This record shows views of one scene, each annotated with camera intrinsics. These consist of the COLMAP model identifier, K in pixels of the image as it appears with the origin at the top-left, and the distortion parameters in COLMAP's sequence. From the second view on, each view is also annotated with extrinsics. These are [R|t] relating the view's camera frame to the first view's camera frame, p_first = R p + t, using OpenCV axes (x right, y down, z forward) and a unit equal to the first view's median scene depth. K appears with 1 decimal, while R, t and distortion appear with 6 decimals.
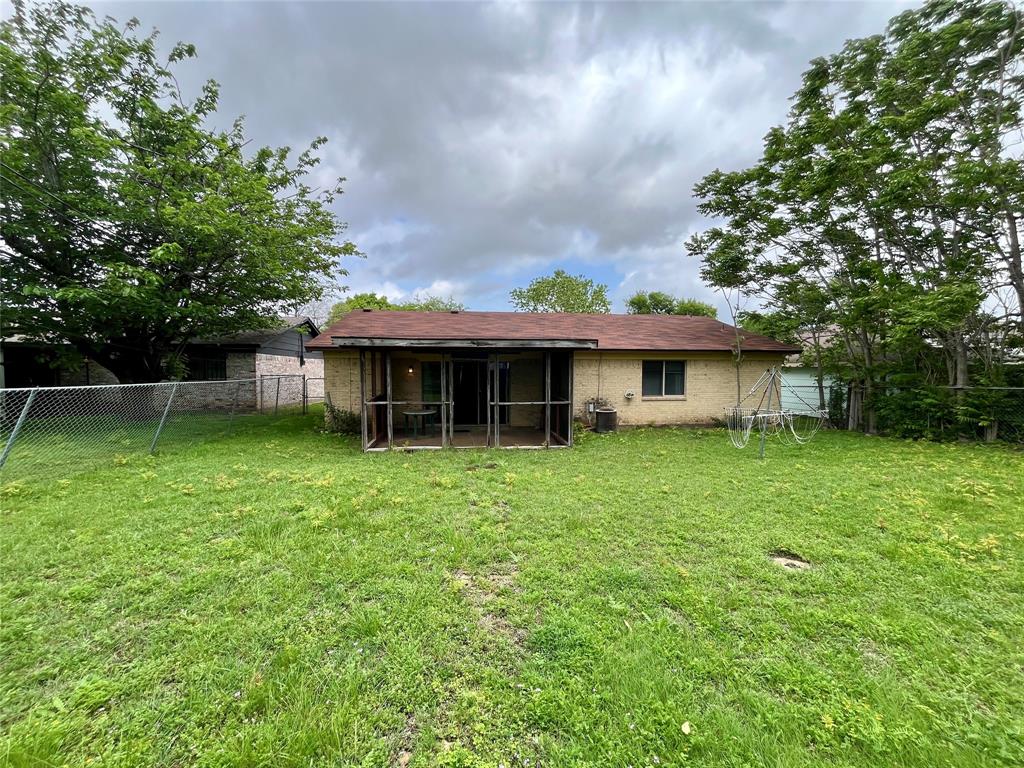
lens RADIAL K [[412.0, 0, 511.9], [0, 412.0, 387.0], [0, 0, 1]] dist [-0.003681, 0.000324]
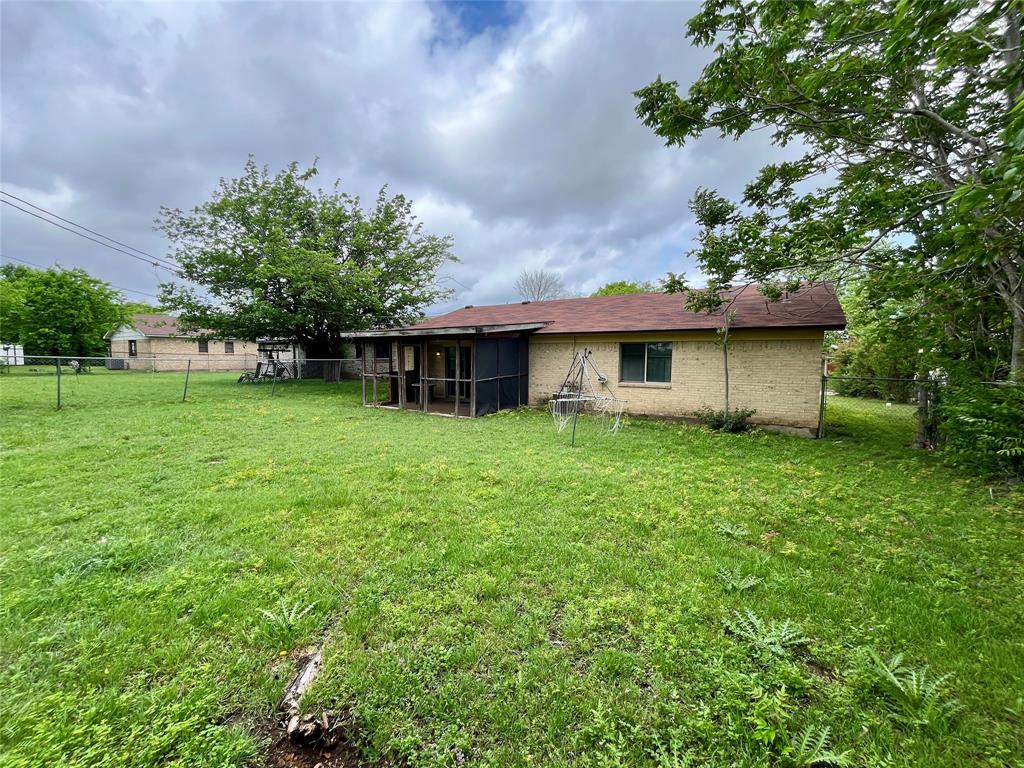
lens RADIAL K [[412.0, 0, 511.9], [0, 412.0, 380.6], [0, 0, 1]] dist [-0.003681, 0.000324]
pose [[0.767743, 0.041483, -0.639414, 0.725491], [-0.031092, 0.999138, 0.027488, 0.001684], [0.640004, -0.001223, 0.768371, 0.131054]]
